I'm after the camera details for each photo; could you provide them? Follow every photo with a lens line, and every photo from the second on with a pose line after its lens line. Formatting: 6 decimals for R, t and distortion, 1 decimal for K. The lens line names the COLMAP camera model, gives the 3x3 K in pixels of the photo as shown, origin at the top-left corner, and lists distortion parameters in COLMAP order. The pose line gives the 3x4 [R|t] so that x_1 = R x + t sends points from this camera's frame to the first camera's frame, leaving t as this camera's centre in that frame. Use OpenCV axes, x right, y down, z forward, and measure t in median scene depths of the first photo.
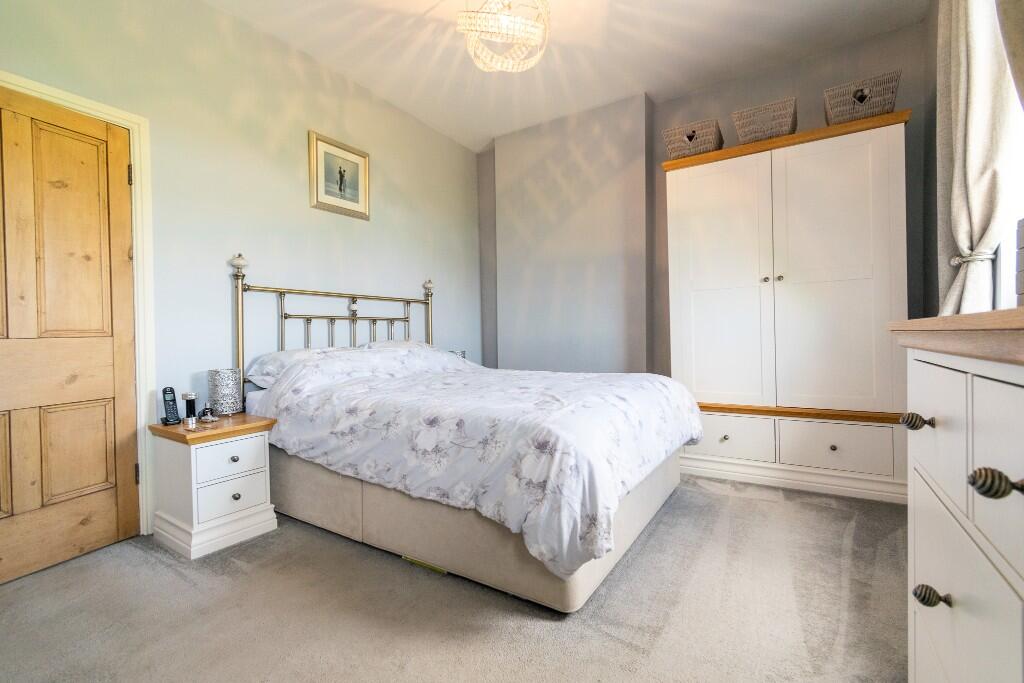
lens RADIAL K [[453.5, 0, 517.2], [0, 453.5, 336.9], [0, 0, 1]] dist [0.004747, 0.000174]
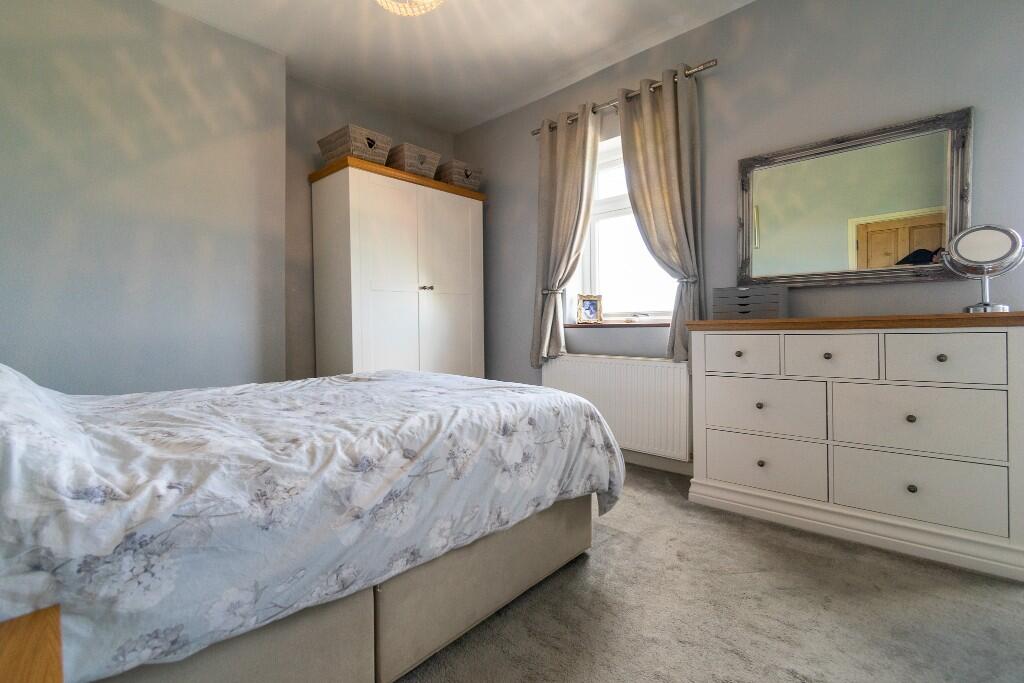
lens RADIAL K [[453.5, 0, 517.2], [0, 453.5, 336.9], [0, 0, 1]] dist [0.004747, 0.000174]
pose [[0.166083, -0.009242, 0.986068, -0.737619], [0.022812, 0.999724, 0.005528, 0.008912], [-0.985848, 0.021576, 0.166248, 0.618669]]
